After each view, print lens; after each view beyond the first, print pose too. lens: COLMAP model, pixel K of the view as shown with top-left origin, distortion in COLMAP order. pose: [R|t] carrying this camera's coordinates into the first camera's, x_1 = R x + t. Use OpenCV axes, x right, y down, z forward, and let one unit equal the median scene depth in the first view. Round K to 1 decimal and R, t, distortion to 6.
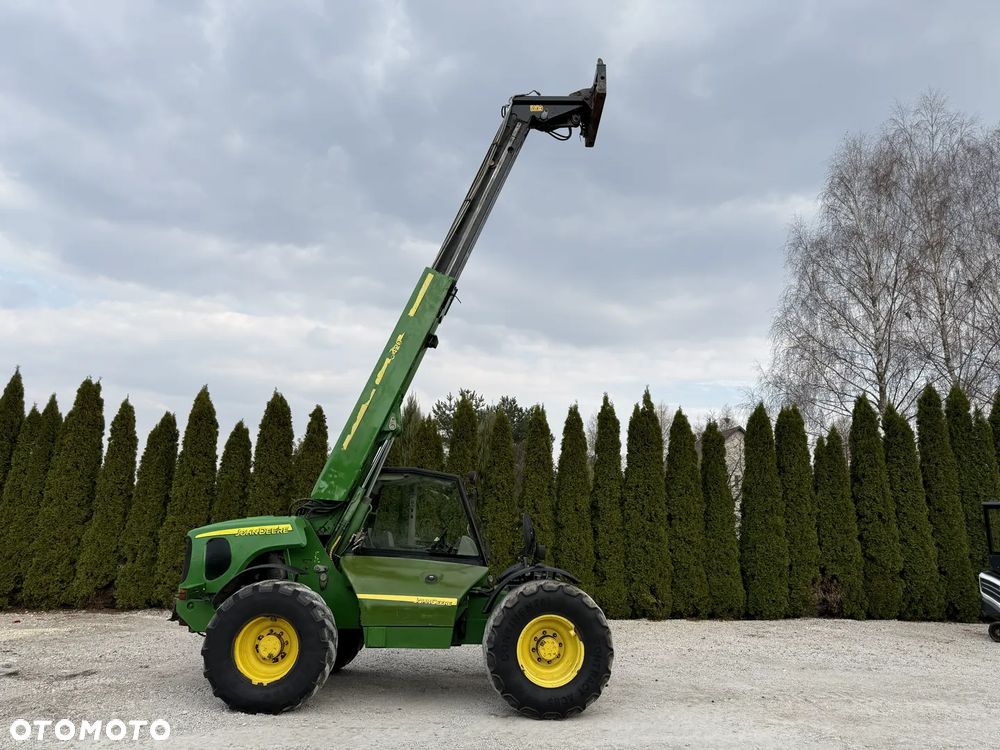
lens RADIAL K [[700.7, 0, 497.1], [0, 700.7, 378.5], [0, 0, 1]] dist [0.056221, -0.053238]
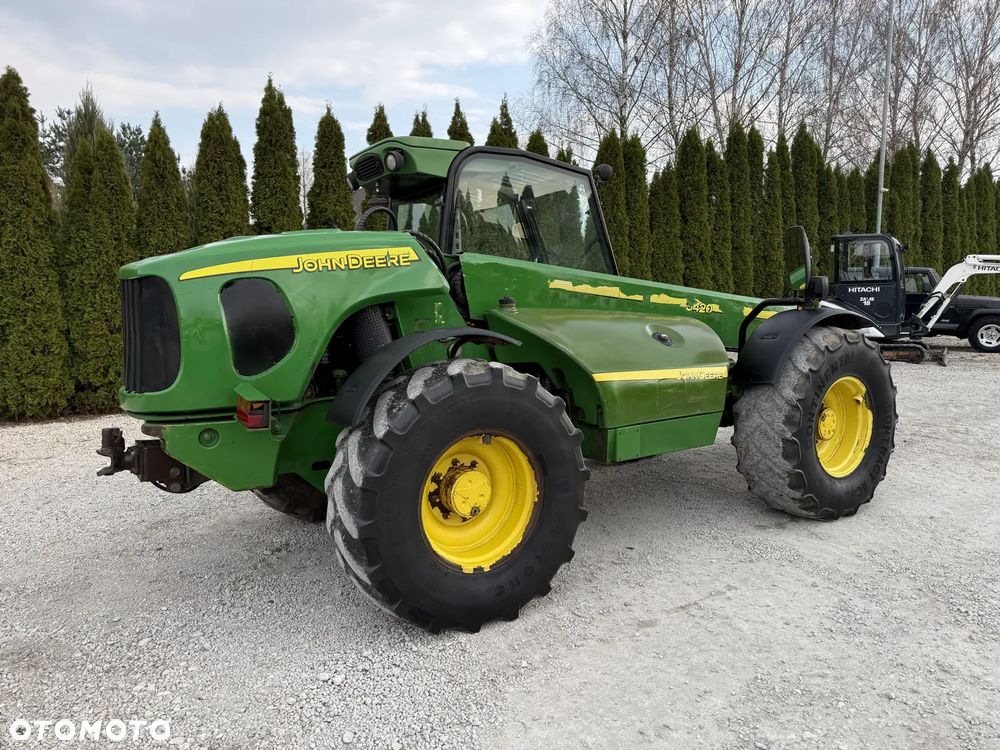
lens RADIAL K [[700.7, 0, 487.0], [0, 700.7, 389.2], [0, 0, 1]] dist [0.056221, -0.053238]
pose [[0.857854, -0.108155, 0.502384, -0.246608], [-0.070684, 0.943477, 0.323813, 0.070907], [-0.509010, -0.313294, 0.801721, 0.285617]]
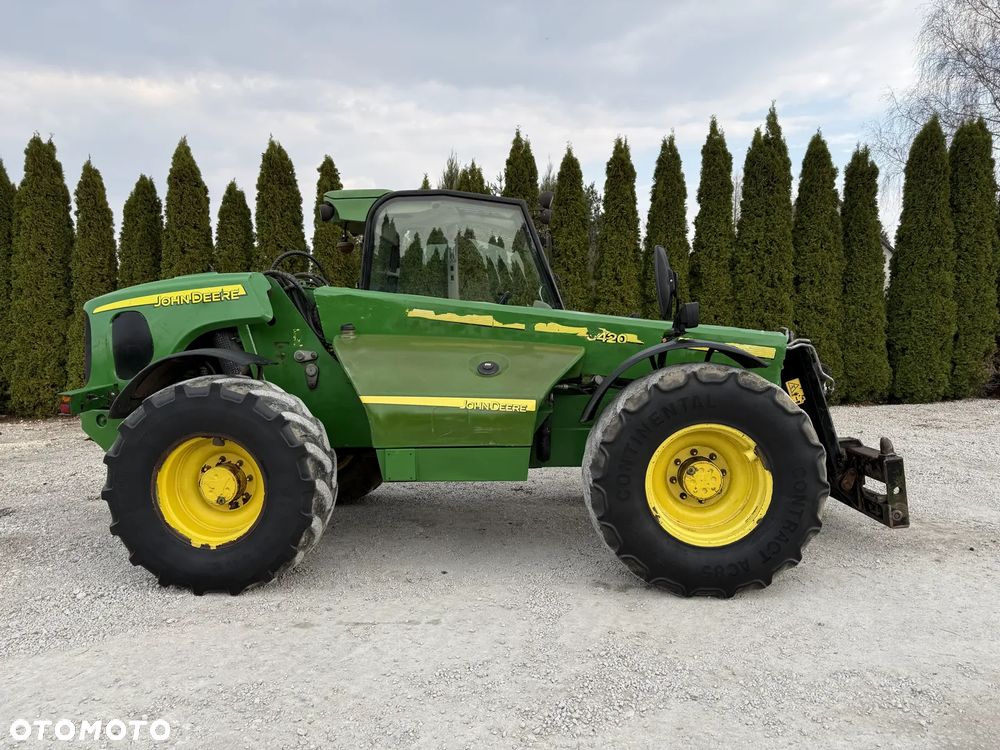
lens RADIAL K [[700.7, 0, 501.8], [0, 700.7, 382.2], [0, 0, 1]] dist [0.056221, -0.053238]
pose [[0.996561, -0.034144, -0.075499, -0.018458], [0.054544, 0.956222, 0.287514, 0.064056], [0.062377, -0.290643, 0.954796, 0.216018]]
